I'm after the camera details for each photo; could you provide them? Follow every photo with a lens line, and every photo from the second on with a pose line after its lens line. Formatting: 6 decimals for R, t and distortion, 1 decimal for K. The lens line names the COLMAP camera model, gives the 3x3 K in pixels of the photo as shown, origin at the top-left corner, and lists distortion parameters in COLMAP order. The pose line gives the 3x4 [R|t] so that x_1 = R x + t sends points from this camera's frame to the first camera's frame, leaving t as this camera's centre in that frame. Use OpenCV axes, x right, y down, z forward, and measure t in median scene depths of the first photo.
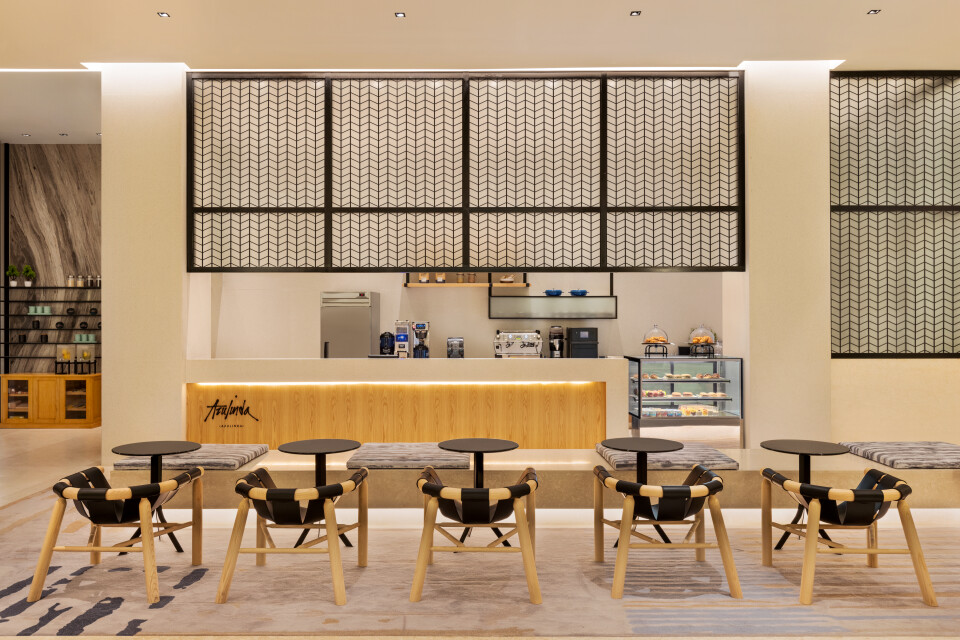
lens RADIAL K [[442.4, 0, 480.0], [0, 442.4, 329.1], [0, 0, 1]] dist [0.009503, -0.000181]
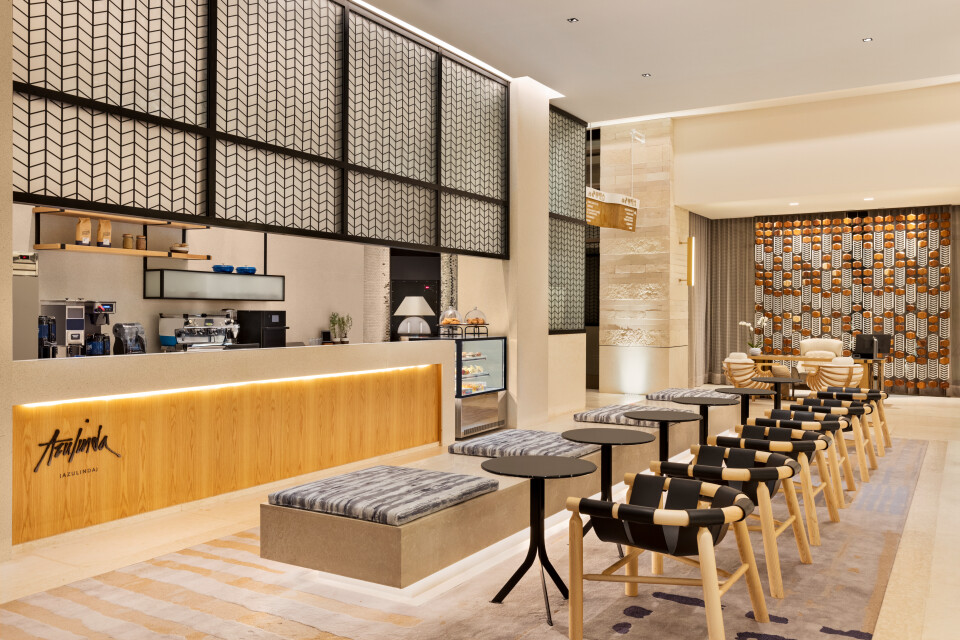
lens RADIAL K [[806.1, 0, 480.2], [0, 806.1, 316.6], [0, 0, 1]] dist [-0.003580, 0.002747]
pose [[0.516277, -0.001382, 0.856420, -1.196966], [-0.008228, 0.999945, 0.006574, 0.001783], [-0.856382, -0.010441, 0.516237, -0.000324]]
